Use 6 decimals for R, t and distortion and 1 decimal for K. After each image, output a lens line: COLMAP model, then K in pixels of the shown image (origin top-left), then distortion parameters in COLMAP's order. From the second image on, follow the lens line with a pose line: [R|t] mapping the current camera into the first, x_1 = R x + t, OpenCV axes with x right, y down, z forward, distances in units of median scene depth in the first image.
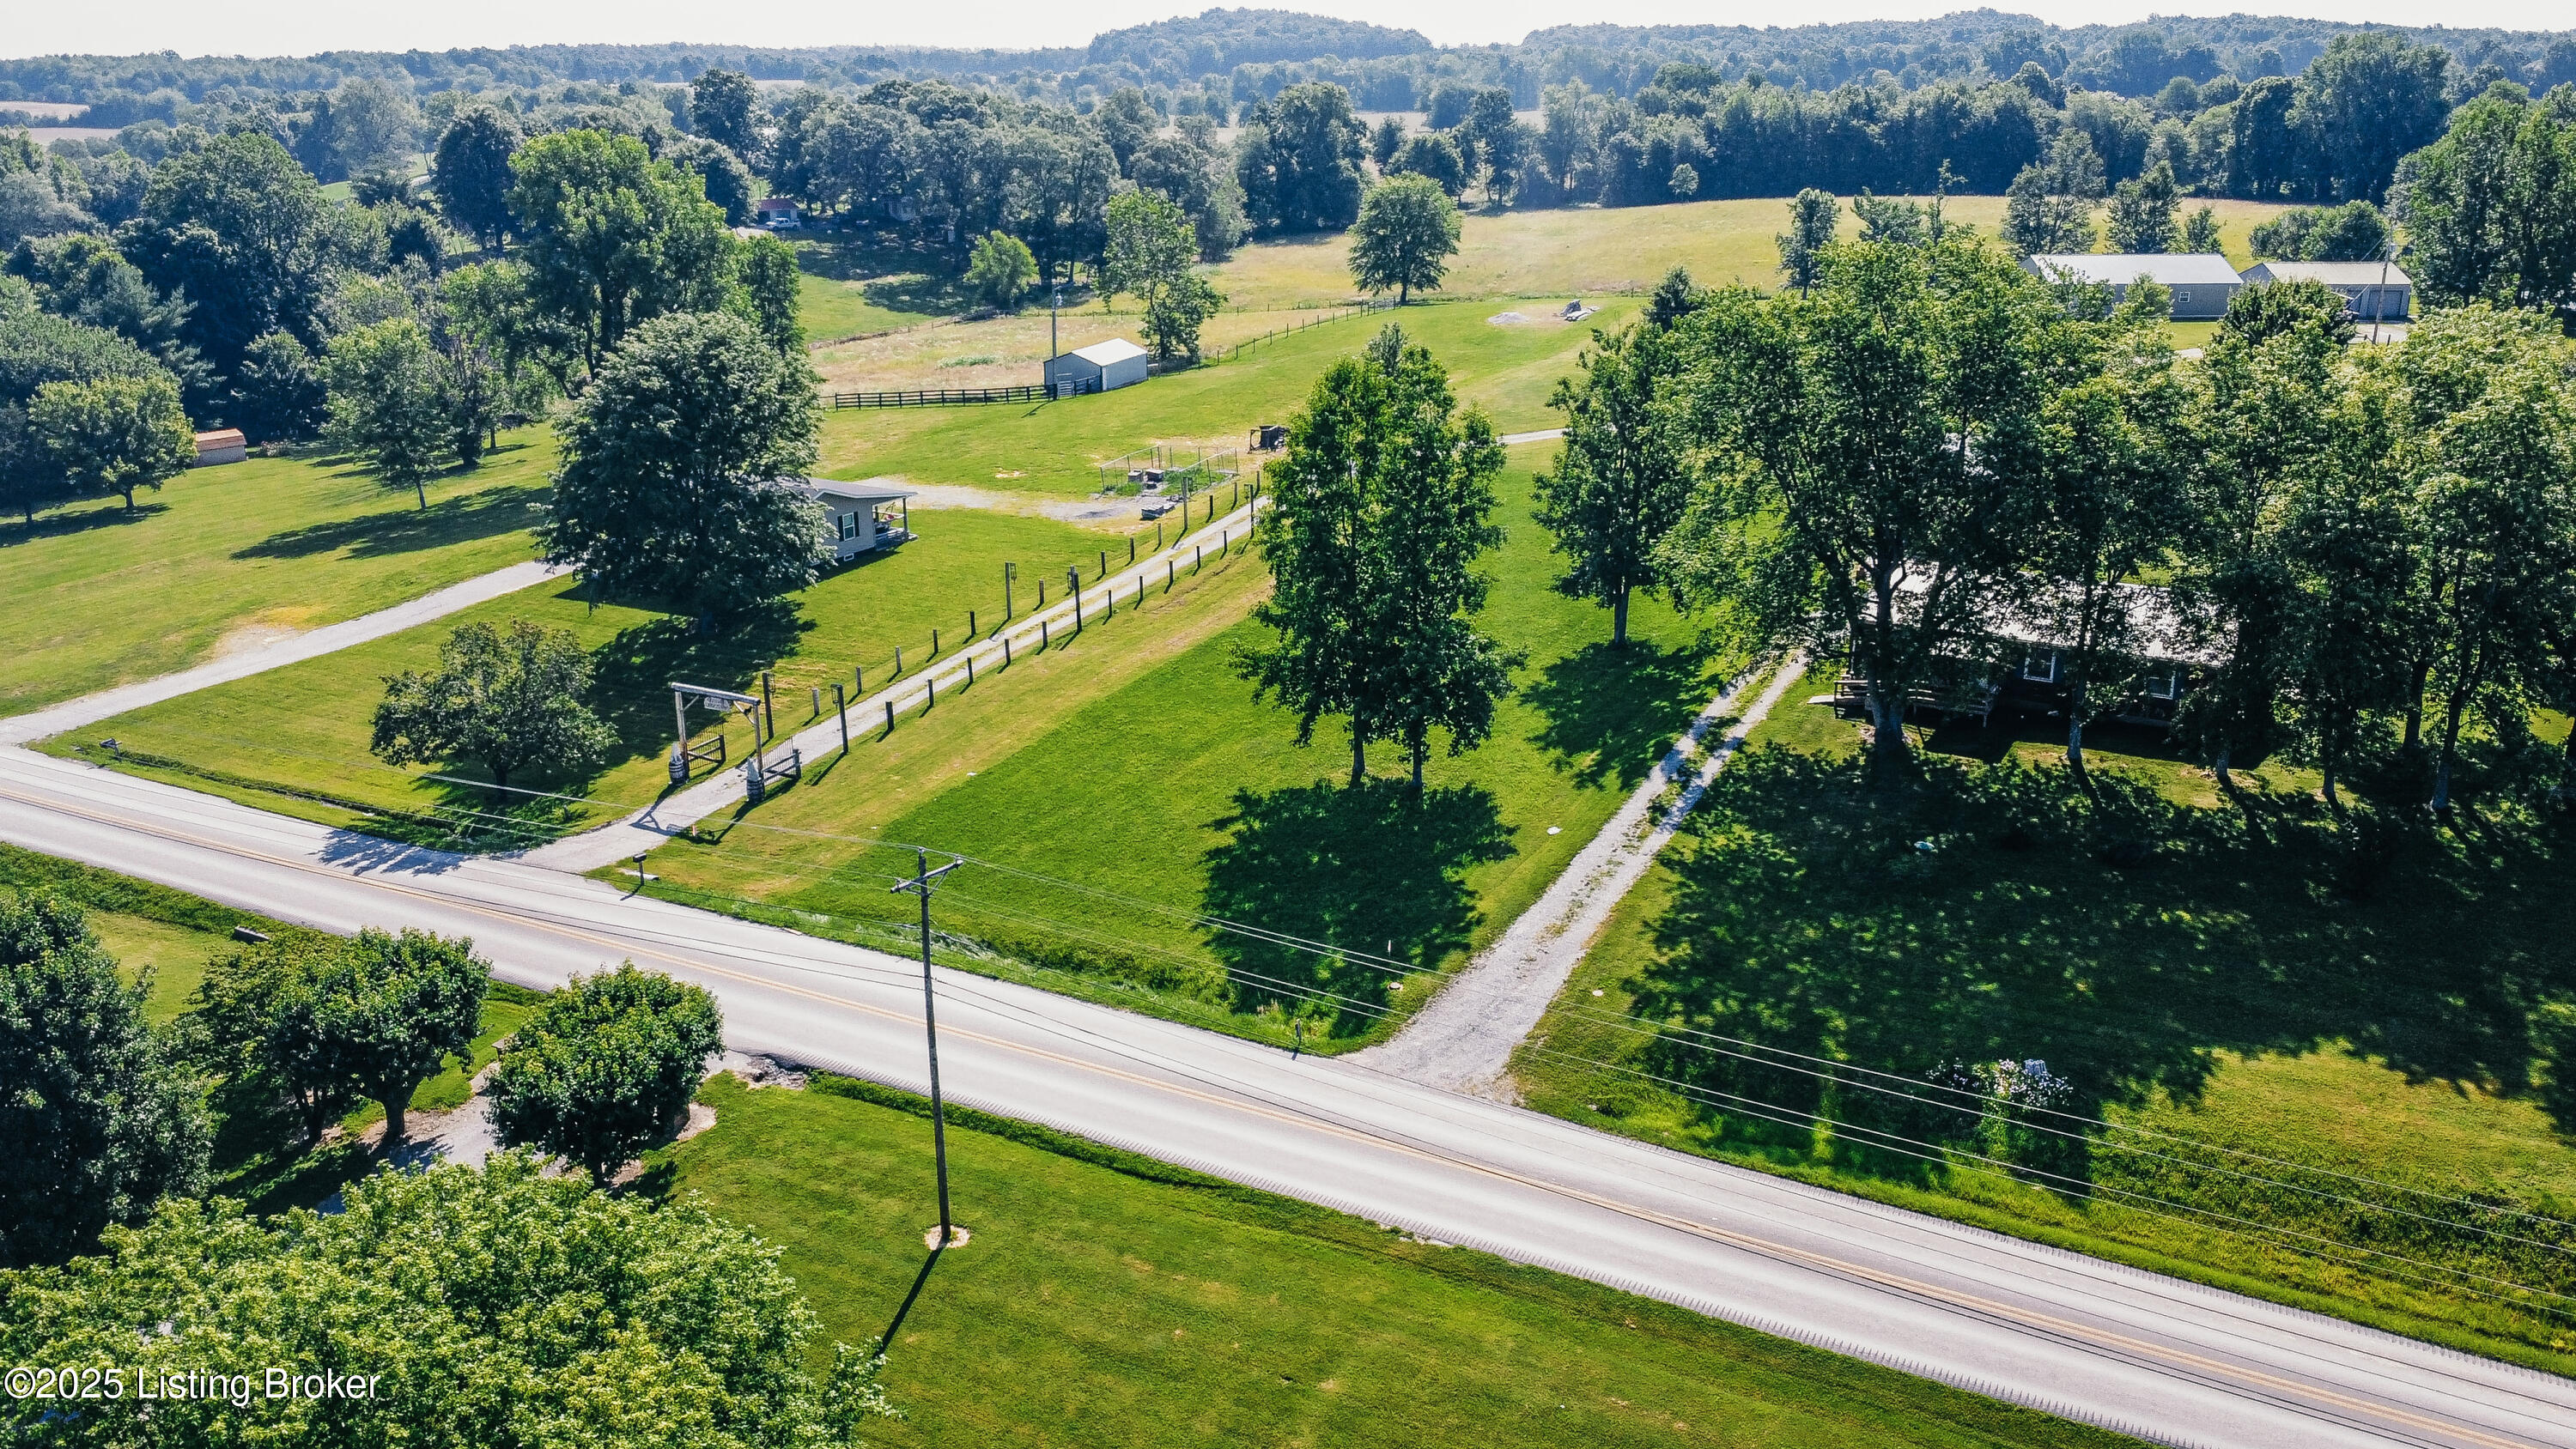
lens RADIAL K [[1949.2, 0, 1280.6], [0, 1949.2, 715.0], [0, 0, 1]] dist [0.004512, -0.007230]
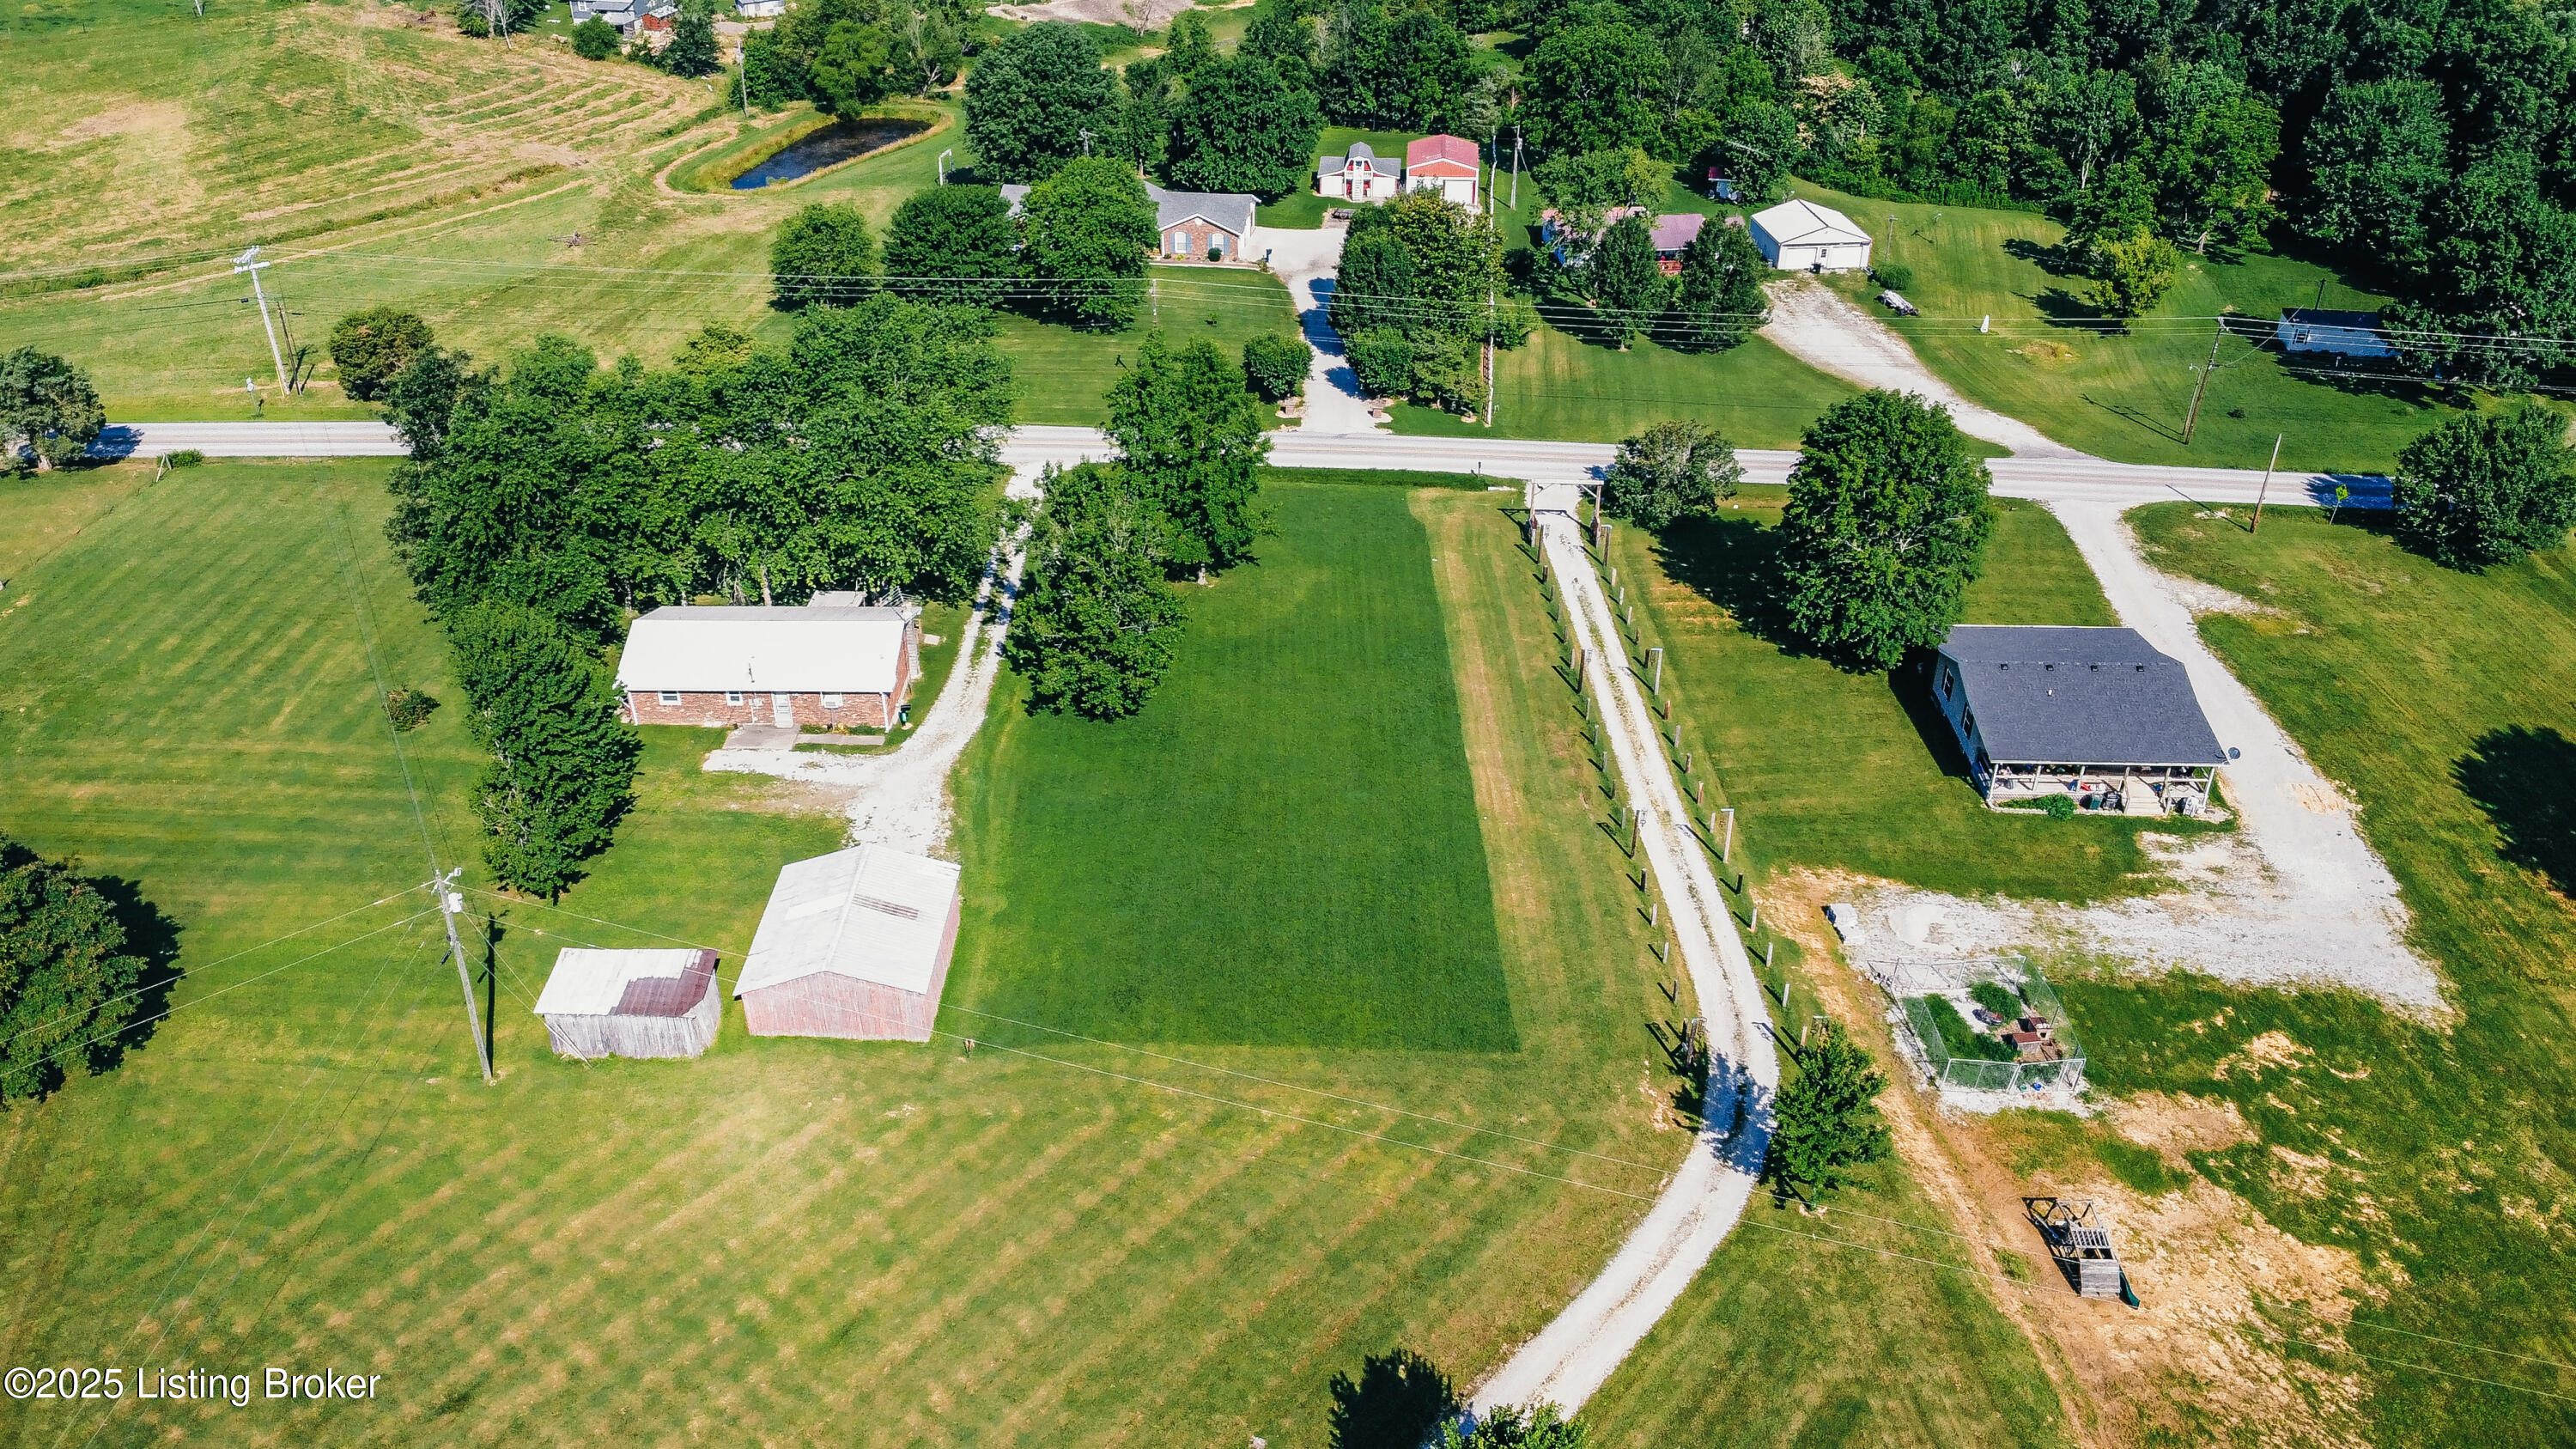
lens RADIAL K [[1949.8, 0, 1280.6], [0, 1949.8, 715.0], [0, 0, 1]] dist [0.004512, -0.007230]
pose [[-0.874439, 0.259922, -0.409631, 0.686278], [-0.148152, 0.660957, 0.735654, -1.118334], [0.461961, 0.703972, -0.539458, 2.024558]]
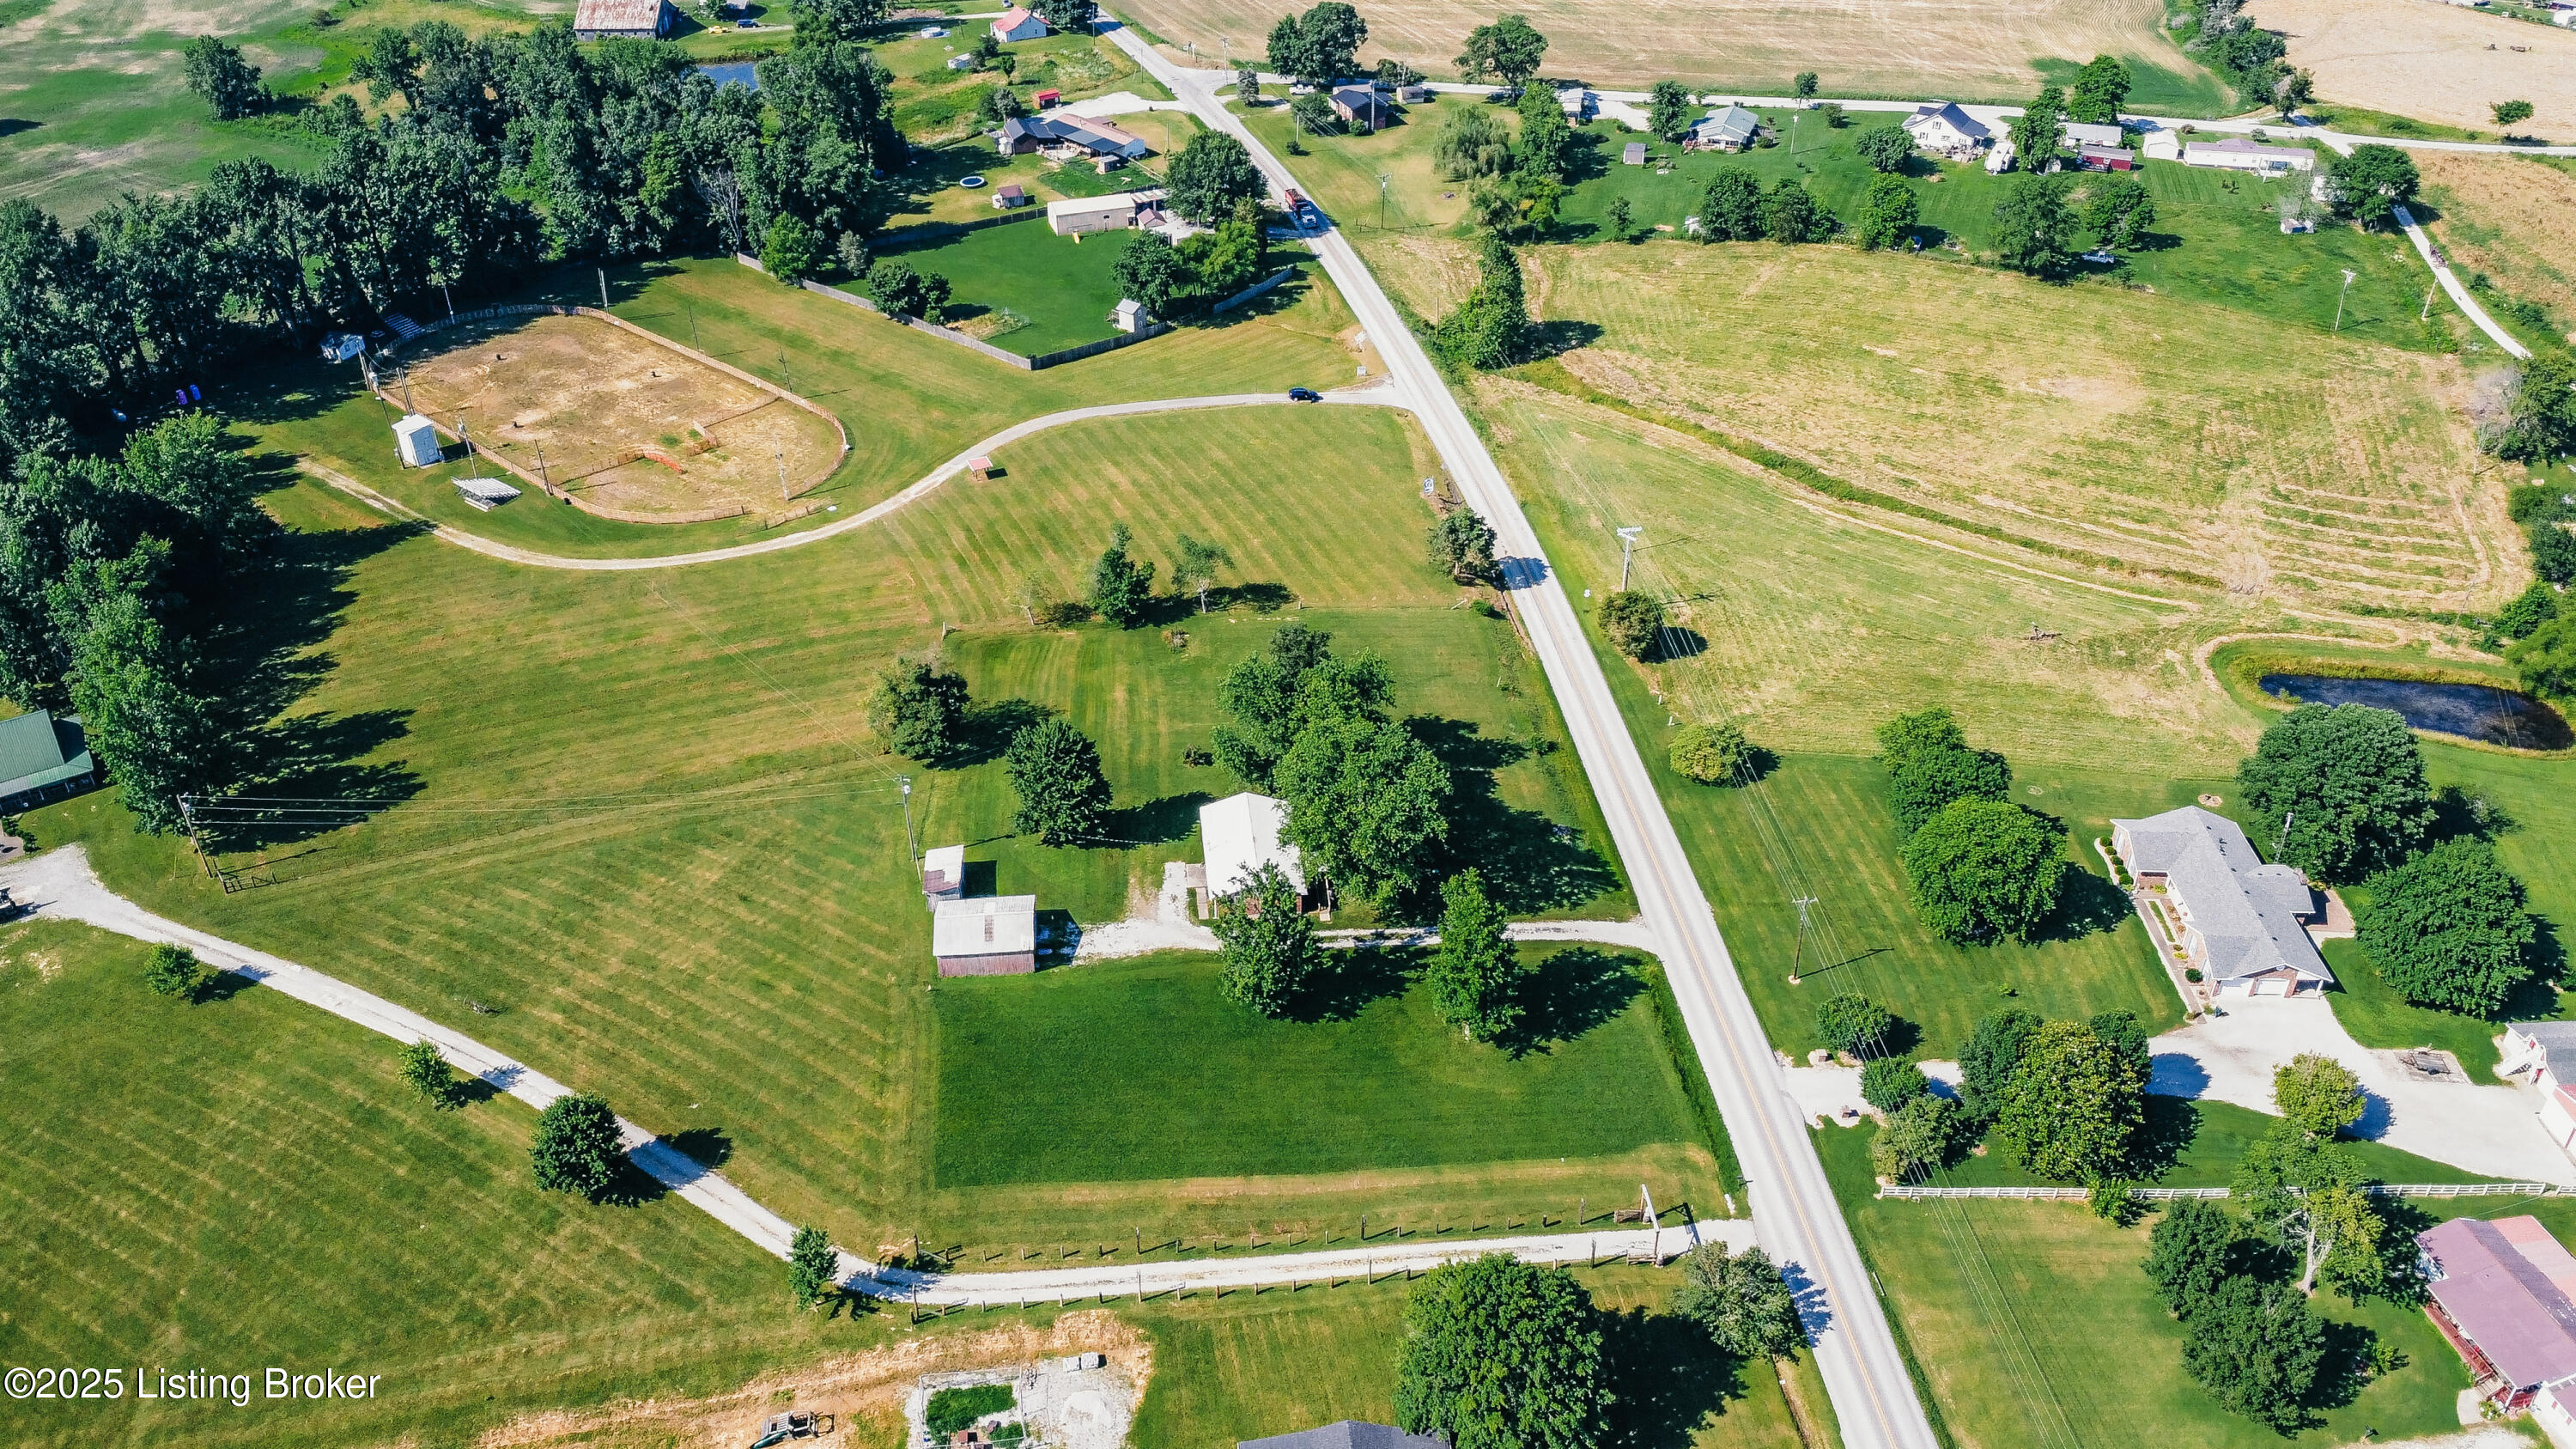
lens RADIAL K [[1949.8, 0, 1280.6], [0, 1949.8, 715.0], [0, 0, 1]] dist [0.004512, -0.007230]
pose [[-0.578937, -0.441476, 0.685515, -1.265183], [0.271536, 0.688360, 0.672628, -1.869168], [-0.768830, 0.575551, -0.278641, 1.632843]]
